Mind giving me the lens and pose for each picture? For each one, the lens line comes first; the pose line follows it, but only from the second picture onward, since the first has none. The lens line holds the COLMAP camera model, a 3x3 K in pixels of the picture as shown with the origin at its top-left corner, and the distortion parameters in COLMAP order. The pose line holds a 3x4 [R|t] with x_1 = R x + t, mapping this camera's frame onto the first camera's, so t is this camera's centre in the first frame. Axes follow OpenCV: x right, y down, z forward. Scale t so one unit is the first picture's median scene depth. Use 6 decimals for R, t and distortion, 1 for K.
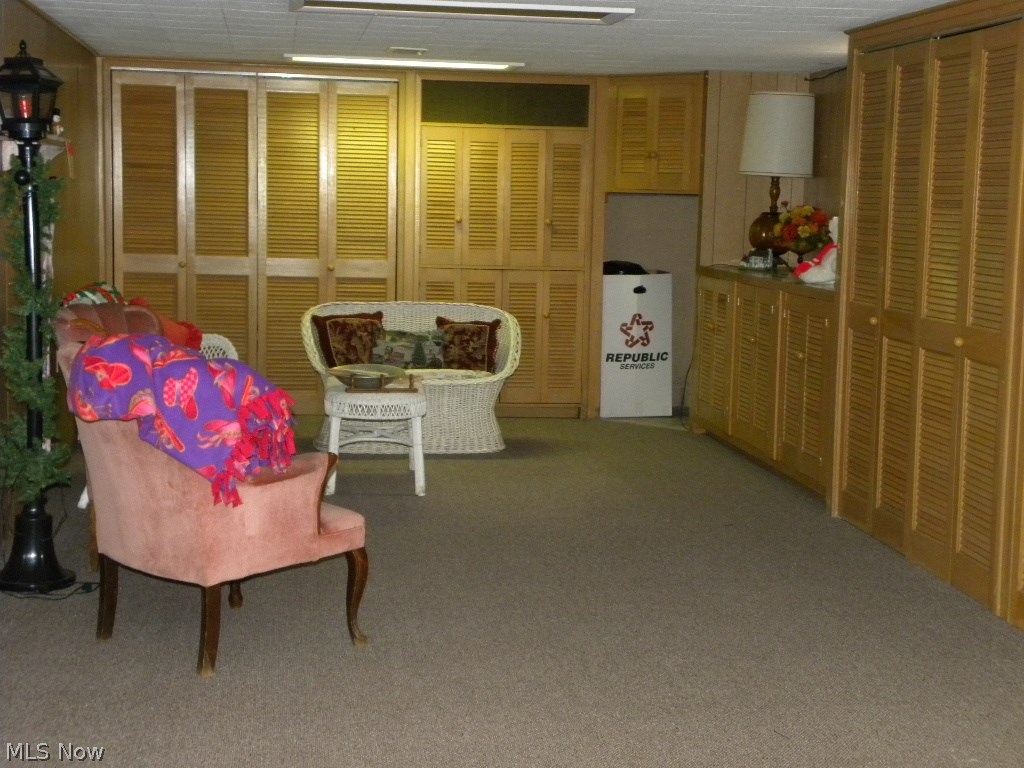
lens RADIAL K [[1681.3, 0, 512.0], [0, 1681.3, 384.0], [0, 0, 1]] dist [0.249677, -0.012574]
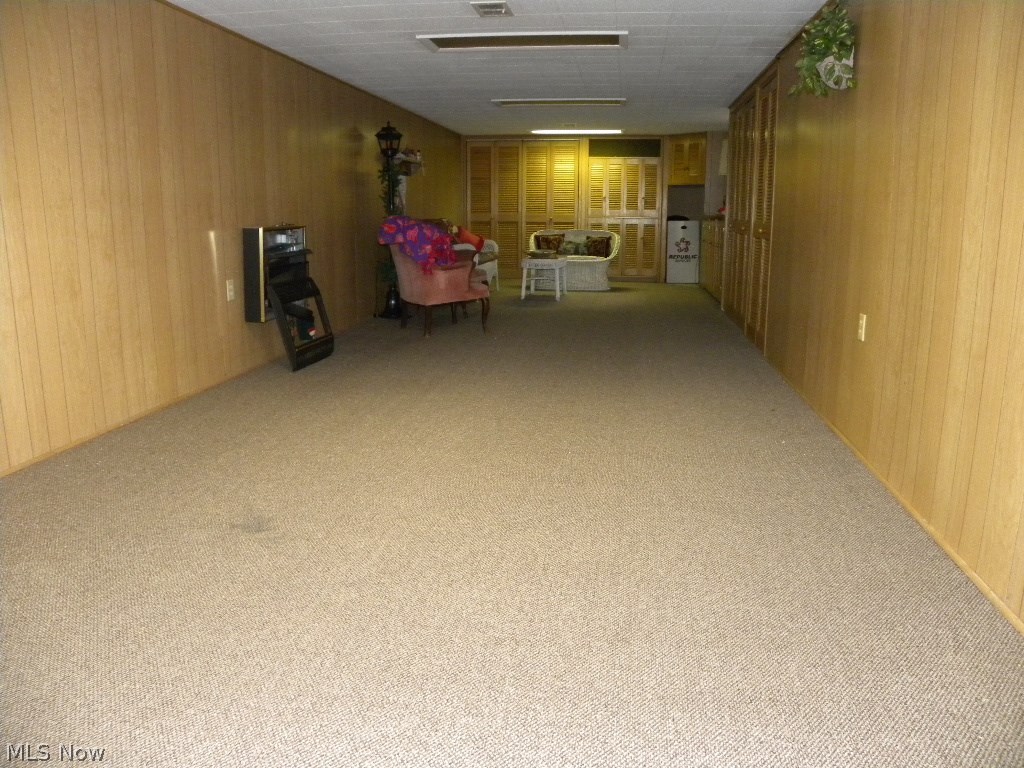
lens RADIAL K [[782.0, 0, 512.0], [0, 782.0, 384.0], [0, 0, 1]] dist [-0.145420, 0.096130]
pose [[0.962113, 0.042177, -0.269368, 0.160878], [-0.014175, 0.994364, 0.105065, 0.056068], [0.272281, -0.097267, 0.957289, -0.114091]]
